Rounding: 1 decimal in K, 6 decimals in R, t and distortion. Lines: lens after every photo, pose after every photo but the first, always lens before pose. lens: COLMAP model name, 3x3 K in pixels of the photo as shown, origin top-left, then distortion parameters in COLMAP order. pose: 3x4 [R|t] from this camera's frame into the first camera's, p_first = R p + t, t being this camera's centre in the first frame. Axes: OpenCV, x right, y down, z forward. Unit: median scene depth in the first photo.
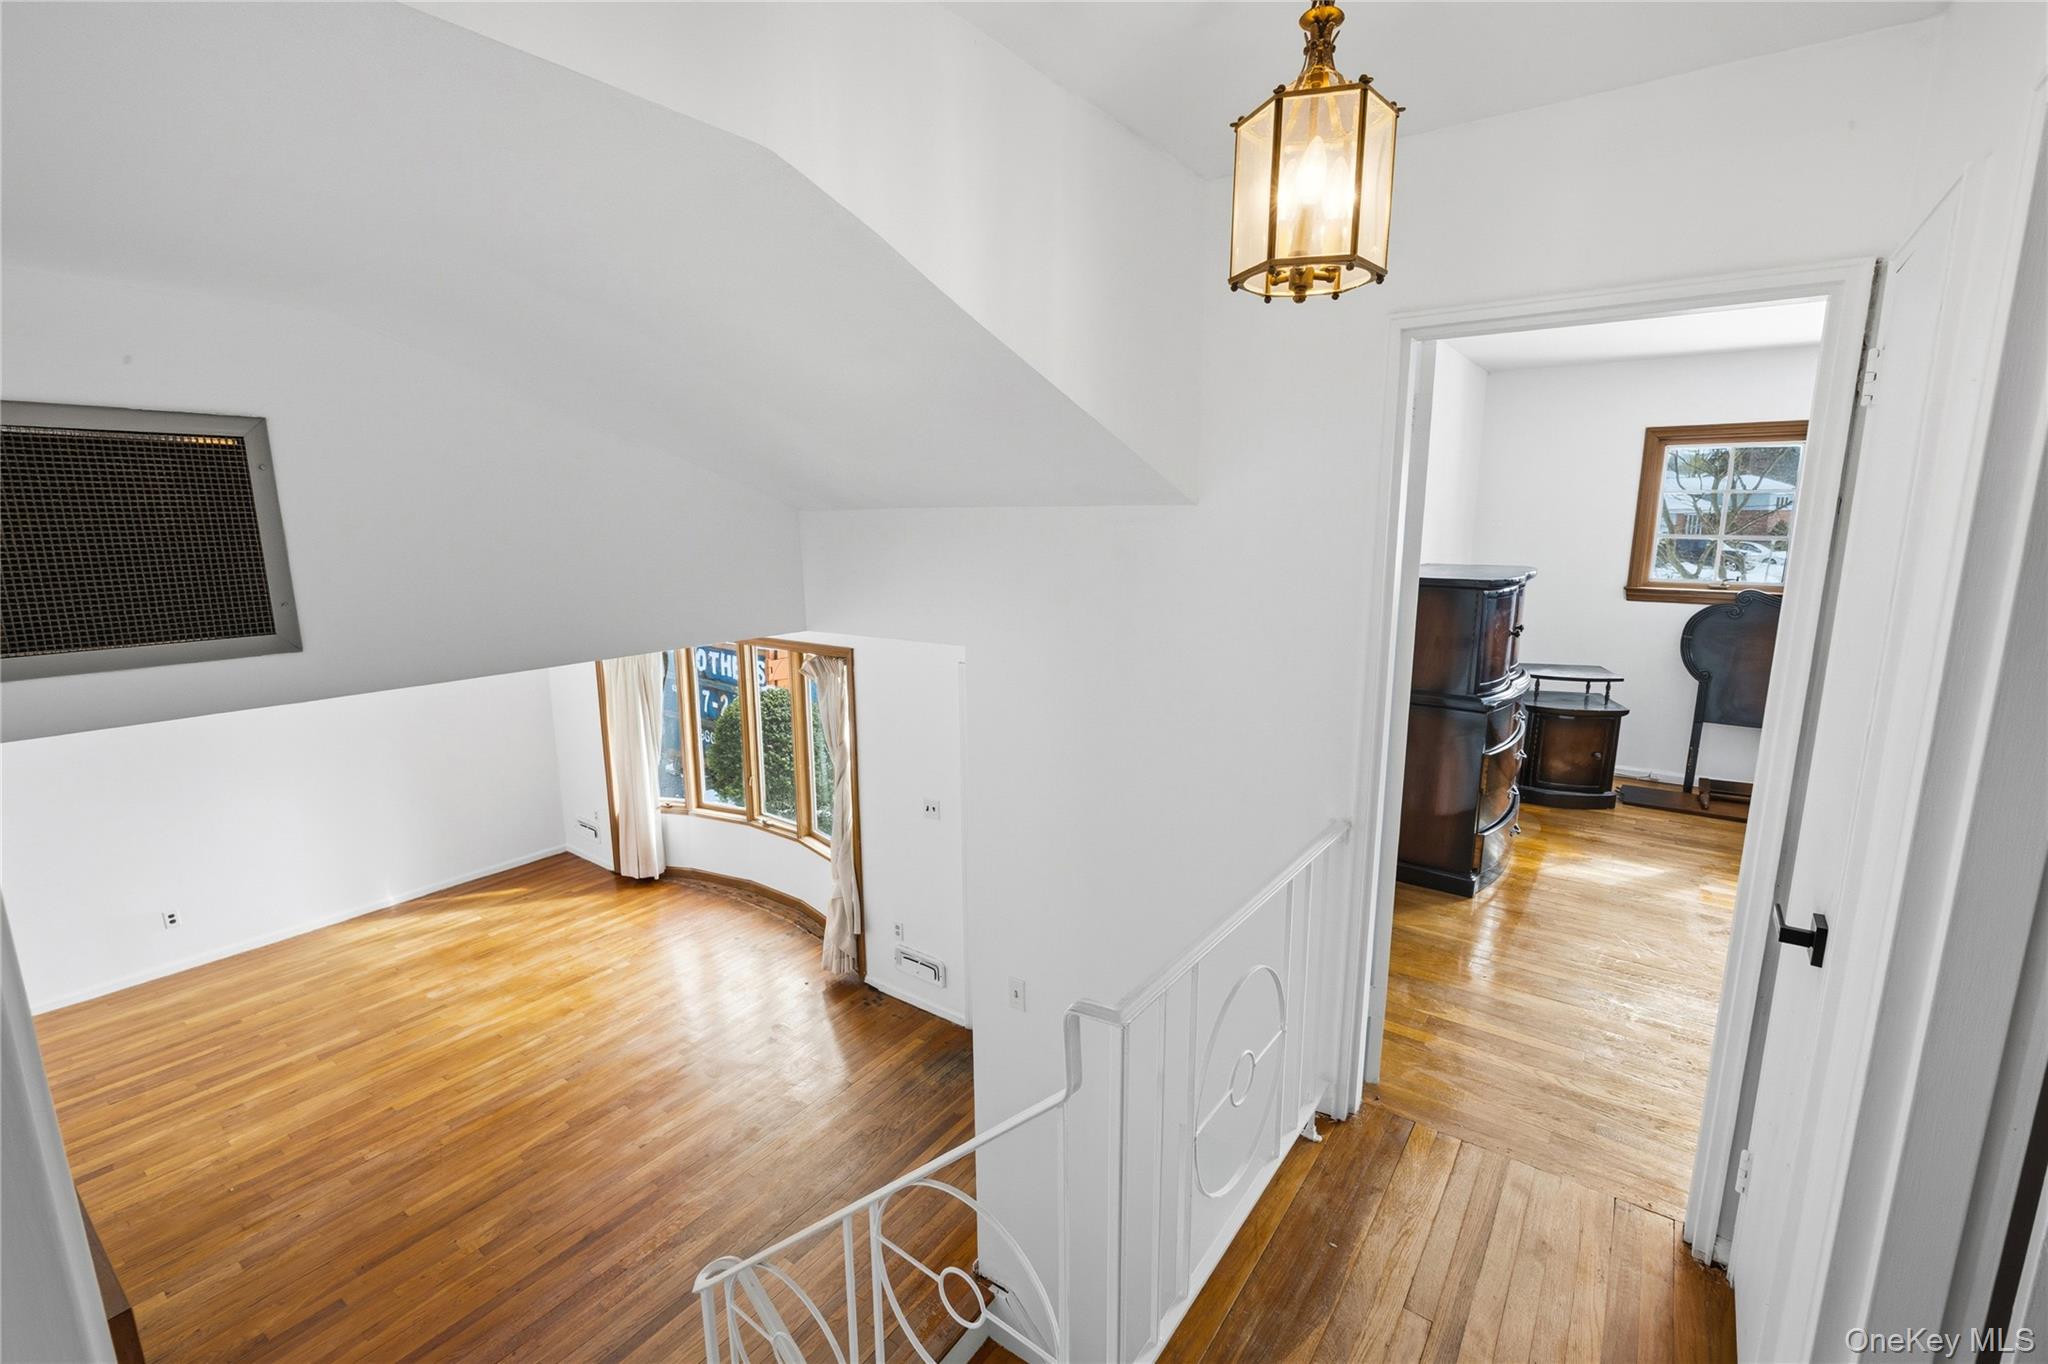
lens RADIAL K [[895.5, 0, 1024.0], [0, 895.5, 682.0], [0, 0, 1]] dist [-0.000678, 0.000186]
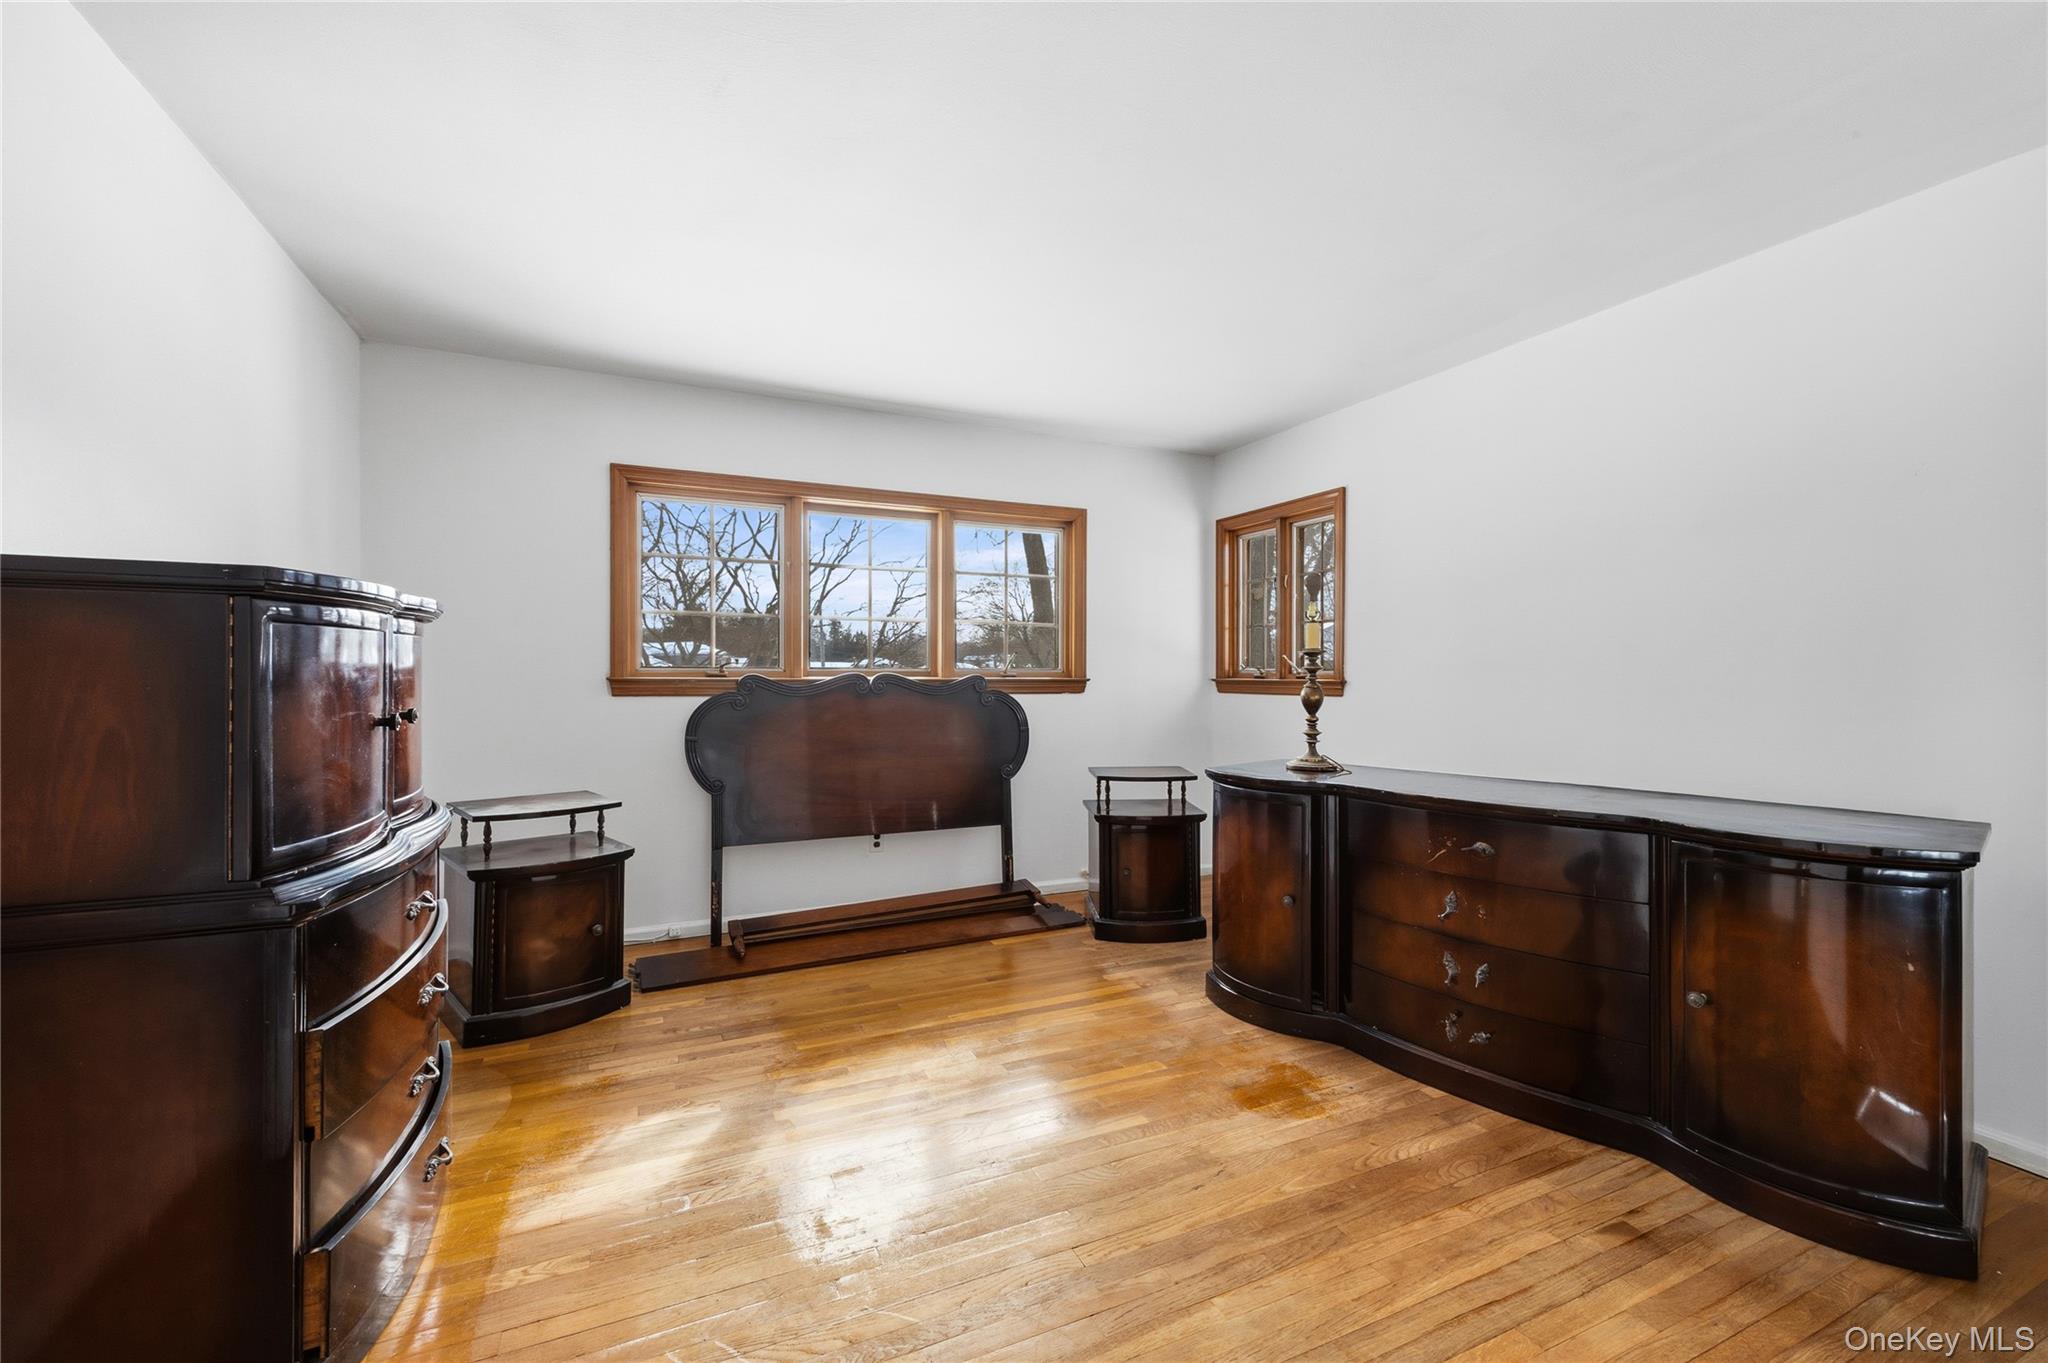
lens RADIAL K [[817.6, 0, 1025.6], [0, 817.6, 677.2], [0, 0, 1]] dist [0.001024, -0.000040]
pose [[0.489165, 0.005686, 0.872173, 0.431029], [0.161378, 0.982123, -0.096913, 0.018472], [-0.857132, 0.188156, 0.479502, 0.652662]]
